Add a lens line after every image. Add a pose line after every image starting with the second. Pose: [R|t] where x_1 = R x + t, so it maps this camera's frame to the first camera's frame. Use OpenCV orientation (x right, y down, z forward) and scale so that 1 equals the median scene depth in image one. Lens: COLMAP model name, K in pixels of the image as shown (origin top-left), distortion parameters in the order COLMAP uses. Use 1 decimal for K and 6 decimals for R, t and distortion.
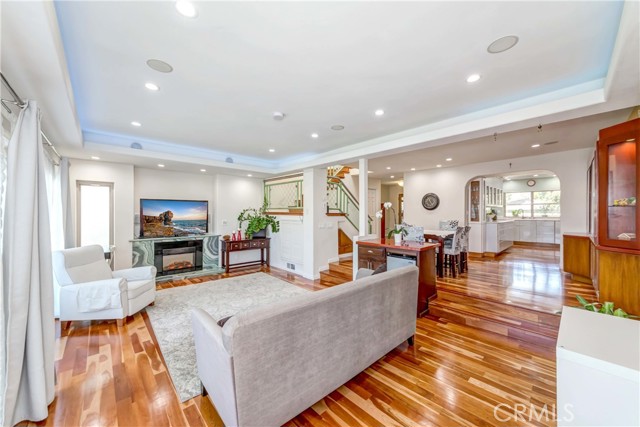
lens RADIAL K [[244.4, 0, 318.6], [0, 244.4, 212.0], [0, 0, 1]] dist [0.000393, 0.000021]
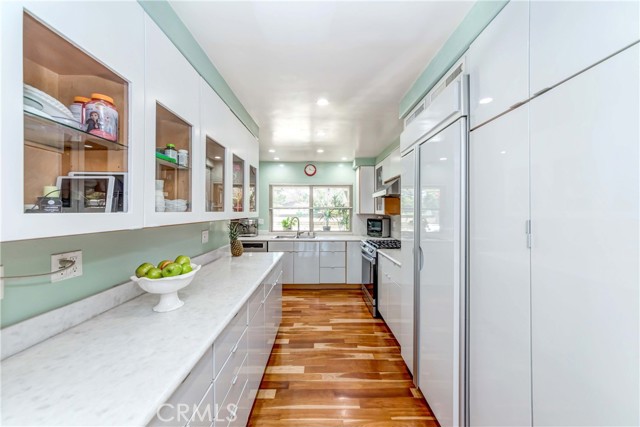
lens RADIAL K [[229.5, 0, 320.0], [0, 229.5, 211.8], [0, 0, 1]] dist [-0.004518, 0.001864]
pose [[0.655246, 0.003111, 0.755410, 0.481490], [0.002591, 0.999976, -0.006366, -0.021306], [-0.755412, 0.006129, 0.655222, 0.629946]]
